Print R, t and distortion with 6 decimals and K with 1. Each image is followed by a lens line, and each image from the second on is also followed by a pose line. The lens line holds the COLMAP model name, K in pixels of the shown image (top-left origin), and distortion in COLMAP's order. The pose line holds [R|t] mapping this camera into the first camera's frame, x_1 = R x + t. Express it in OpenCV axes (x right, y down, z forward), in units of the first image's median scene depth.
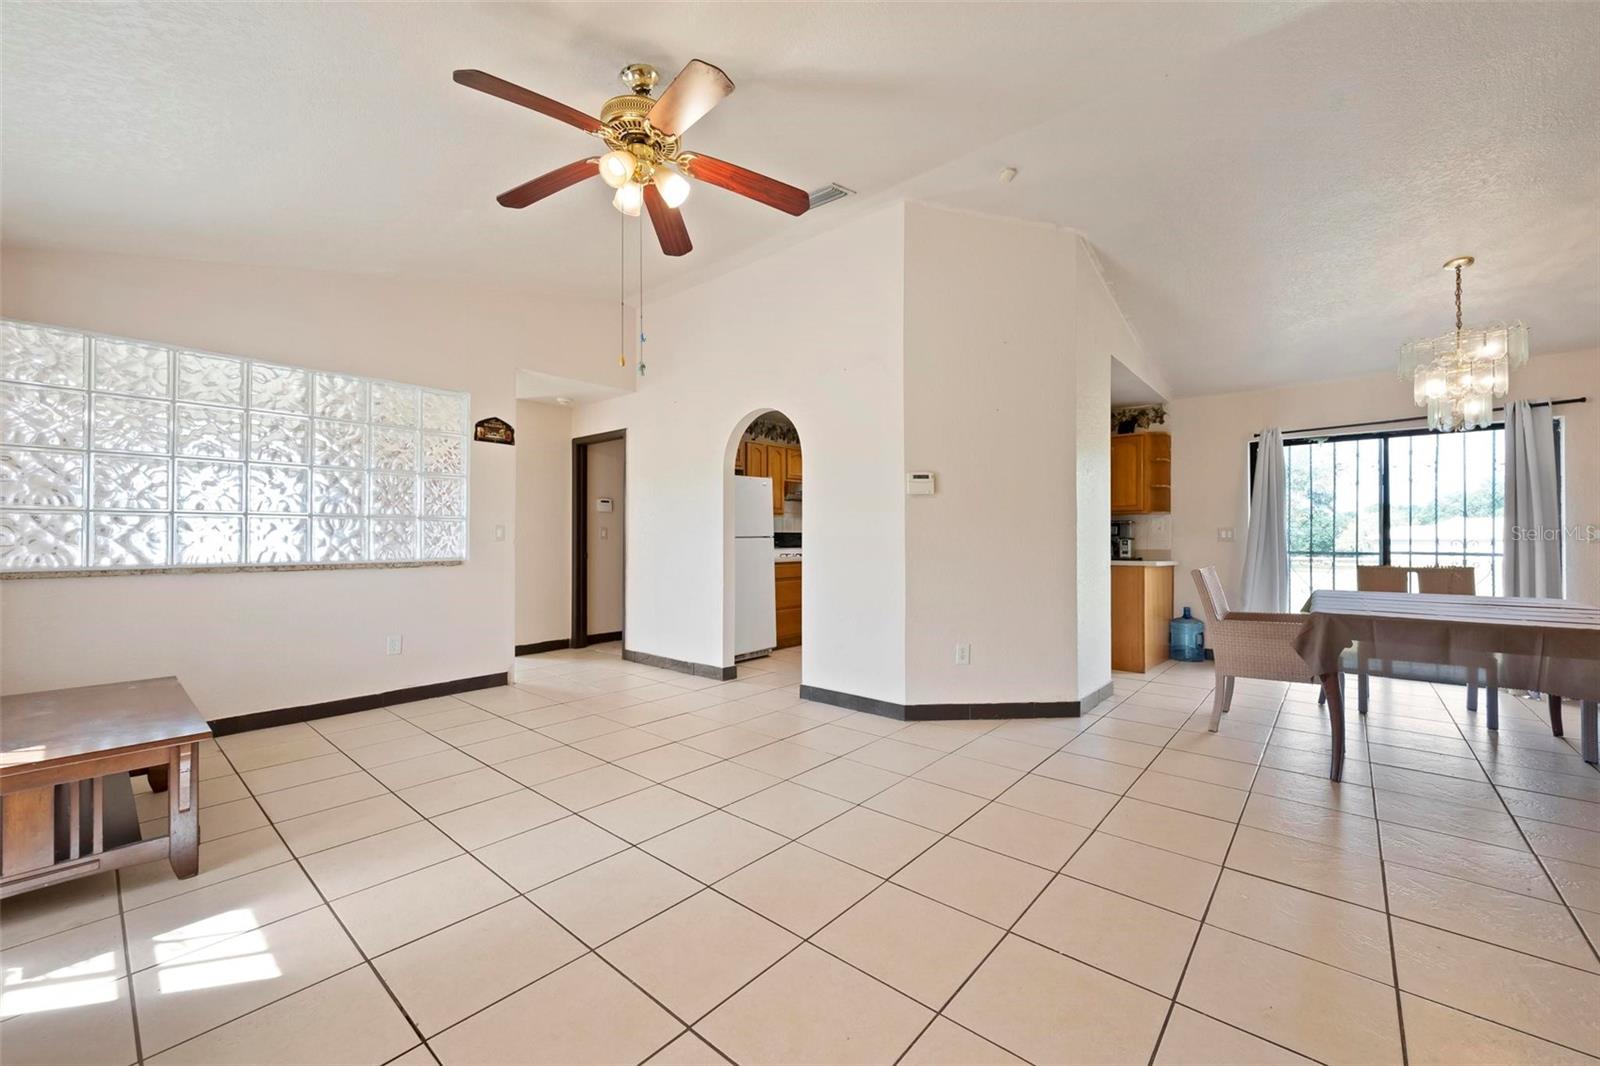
lens RADIAL K [[641.1, 0, 802.8], [0, 641.1, 541.6], [0, 0, 1]] dist [-0.000526, -0.000005]
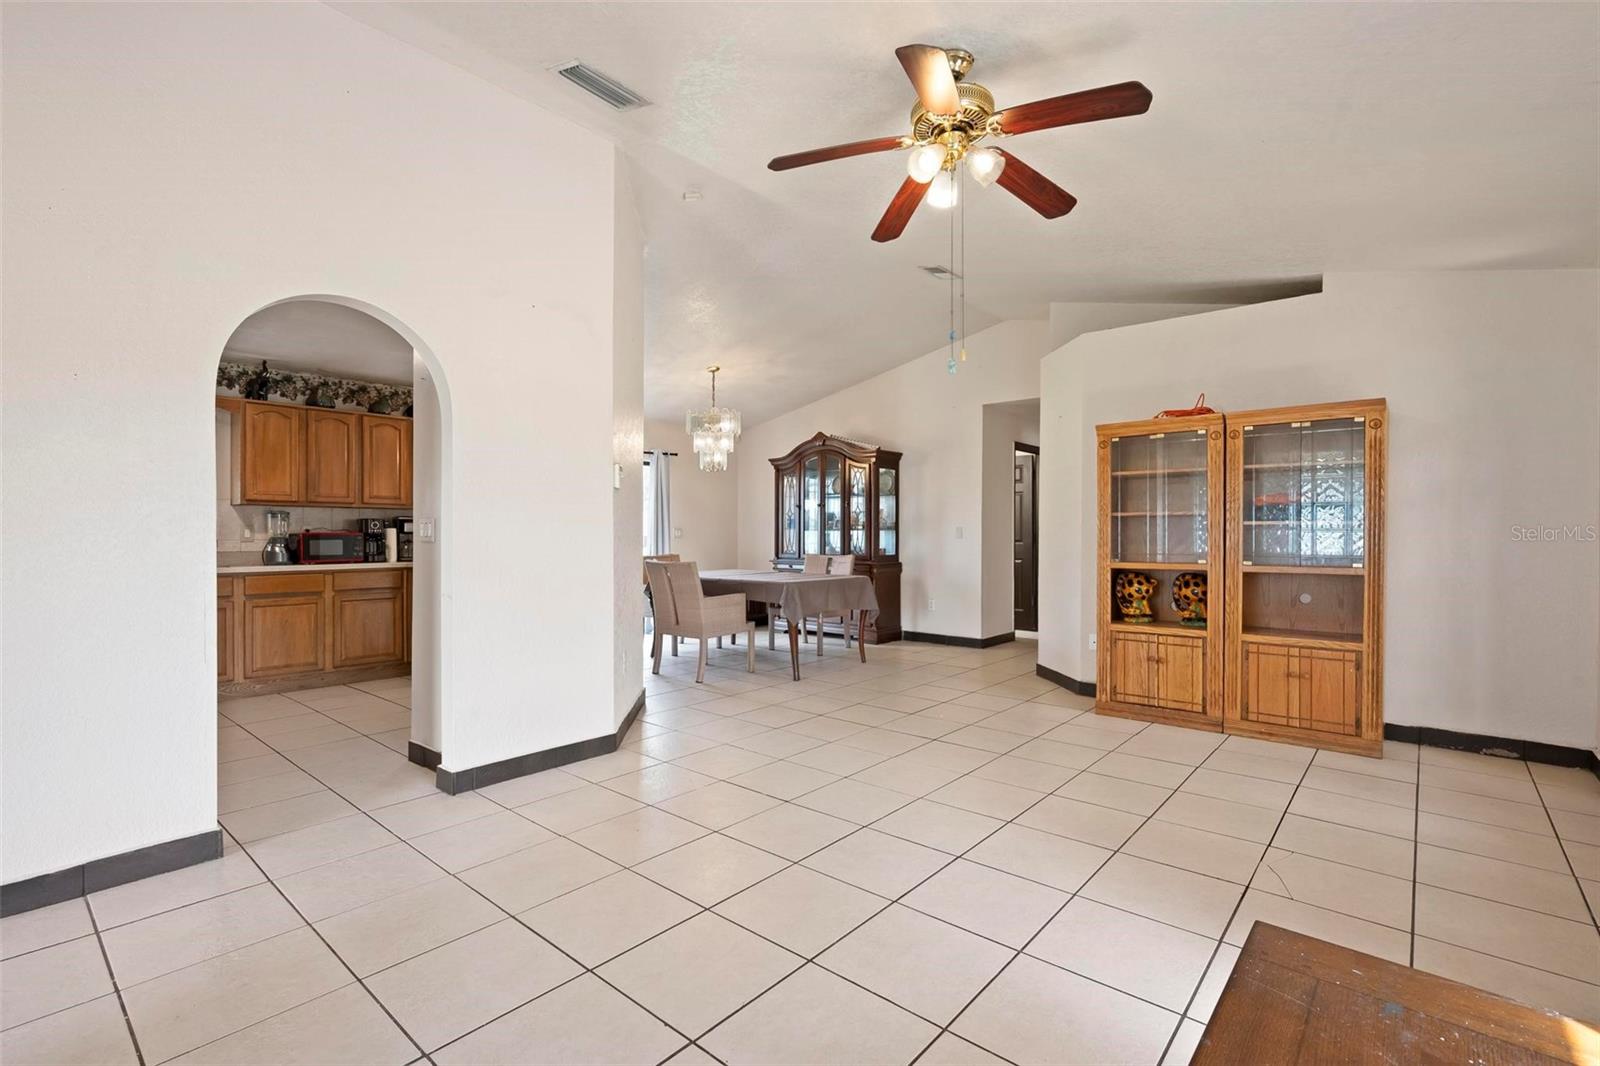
lens RADIAL K [[726.7, 0, 816.4], [0, 726.7, 545.8], [0, 0, 1]] dist [0.013559, -0.001008]
pose [[-0.003364, -0.017926, 0.999834, -0.716252], [0.003321, 0.999834, 0.017937, -0.011641], [-0.999989, 0.003381, -0.003304, 0.632892]]
